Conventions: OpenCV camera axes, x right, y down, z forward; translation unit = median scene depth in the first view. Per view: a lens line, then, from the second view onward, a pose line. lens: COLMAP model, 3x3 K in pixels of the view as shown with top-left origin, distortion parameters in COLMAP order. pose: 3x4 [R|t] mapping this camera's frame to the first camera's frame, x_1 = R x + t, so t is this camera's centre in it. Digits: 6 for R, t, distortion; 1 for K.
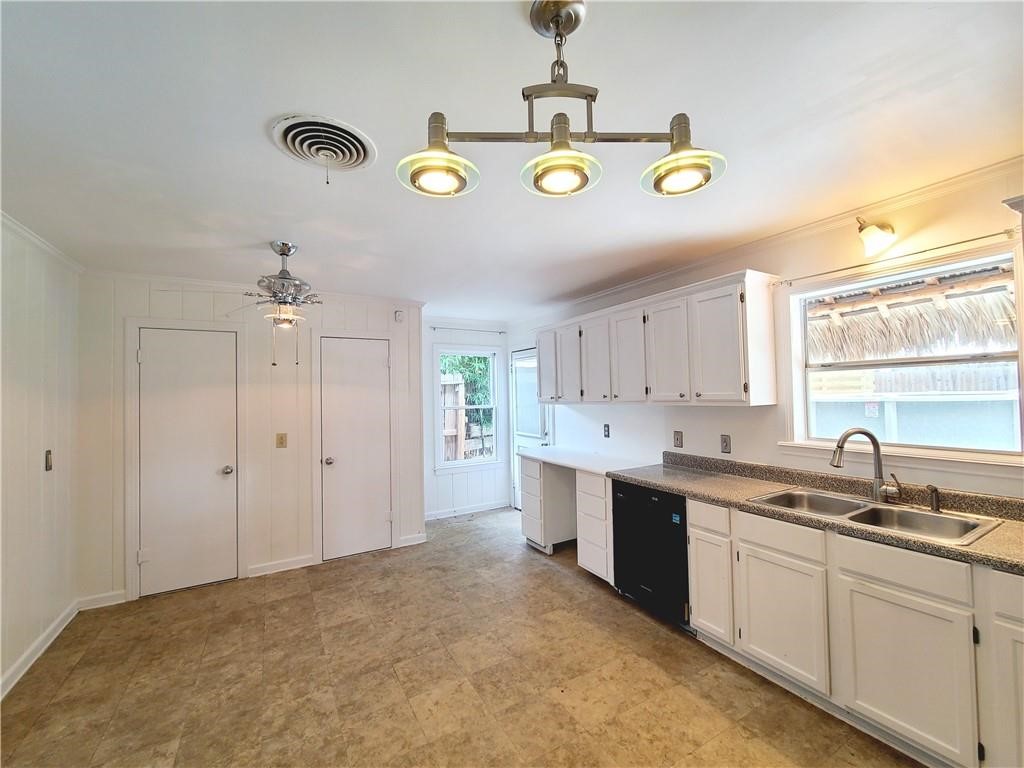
lens RADIAL K [[418.3, 0, 516.9], [0, 418.3, 384.2], [0, 0, 1]] dist [-0.000939, -0.001072]
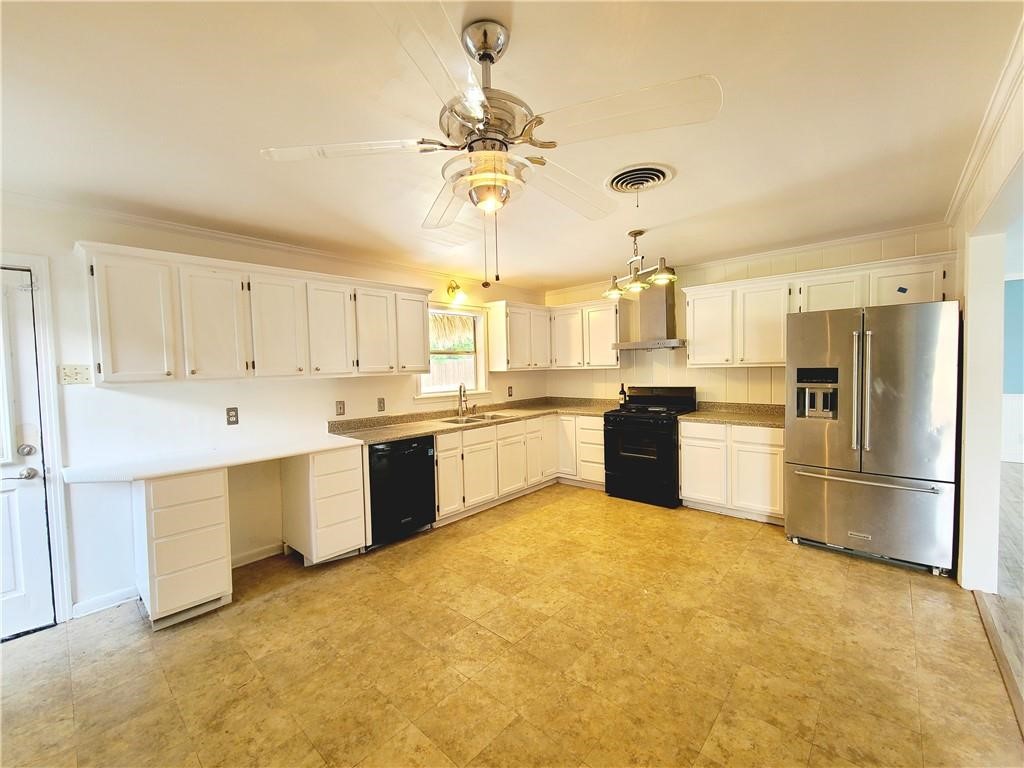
lens RADIAL K [[418.3, 0, 516.9], [0, 418.3, 384.2], [0, 0, 1]] dist [-0.000939, -0.001072]
pose [[-0.302545, -0.012194, 0.953057, -1.121195], [0.005581, 0.999878, 0.014565, 0.072794], [-0.953119, 0.009726, -0.302440, 1.205065]]
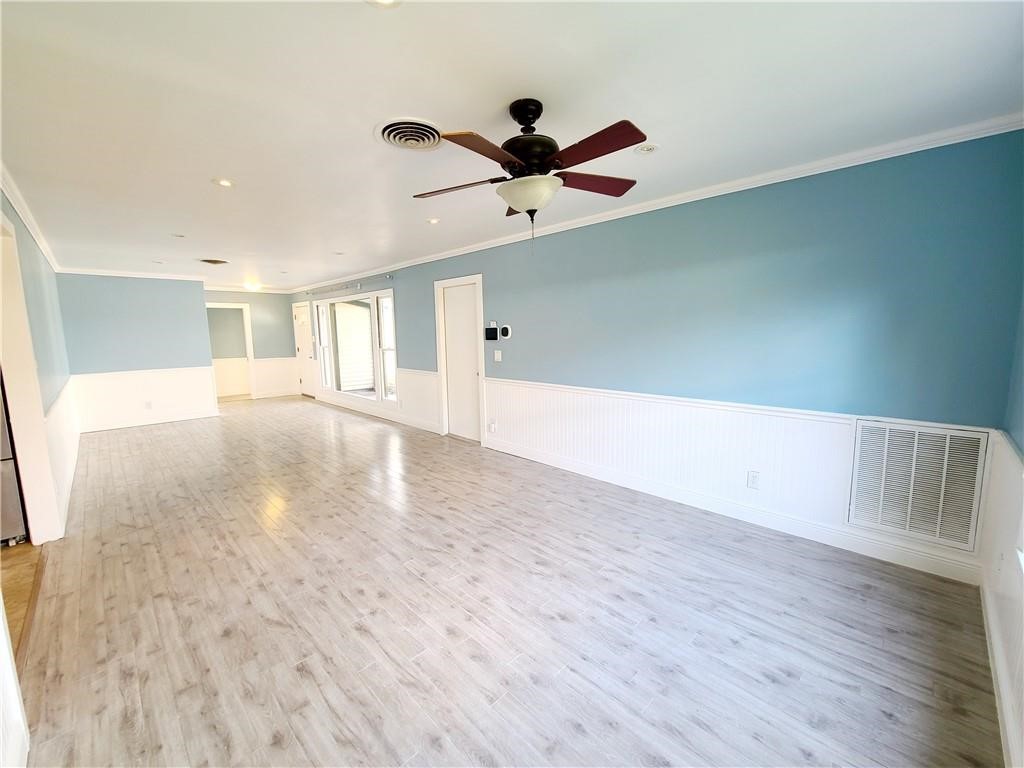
lens RADIAL K [[418.3, 0, 516.9], [0, 418.3, 384.2], [0, 0, 1]] dist [-0.000939, -0.001072]
pose [[-0.968549, 0.069488, -0.238922, -1.564842], [0.044489, 0.993102, 0.108485, 0.074230], [0.244812, 0.094444, -0.964960, 1.286717]]
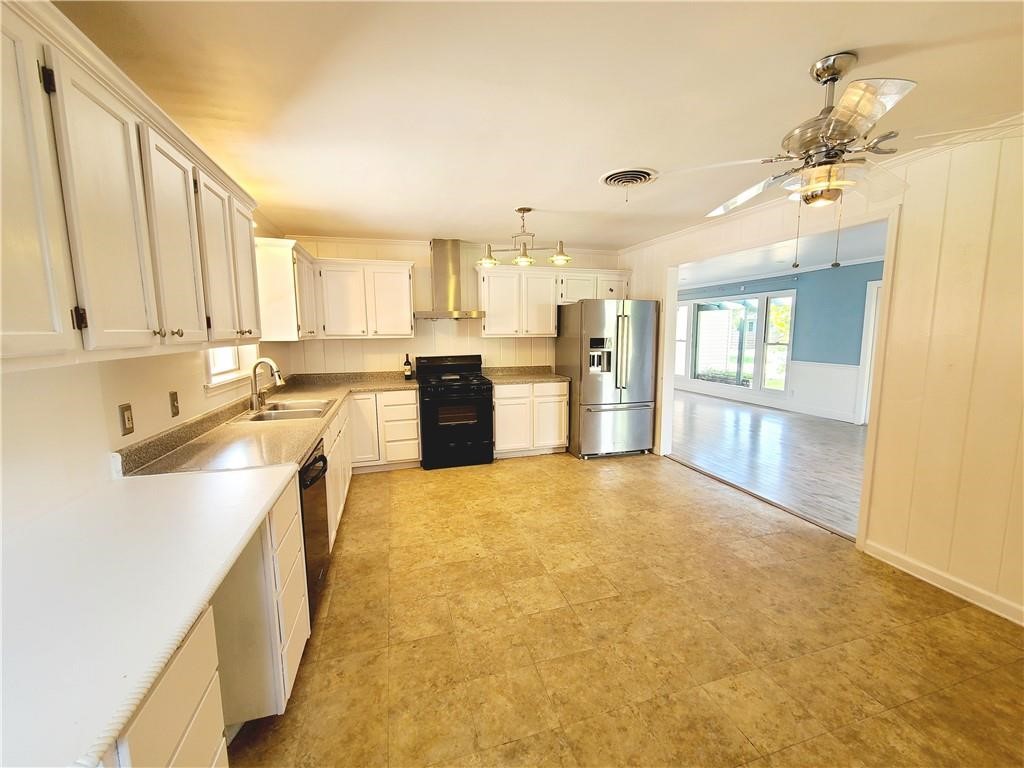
lens RADIAL K [[418.3, 0, 516.9], [0, 418.3, 384.2], [0, 0, 1]] dist [-0.000939, -0.001072]
pose [[-0.970566, -0.003038, 0.240815, -0.279753], [0.020476, 0.995259, 0.095082, 0.067814], [-0.239963, 0.097215, -0.965902, 1.871436]]
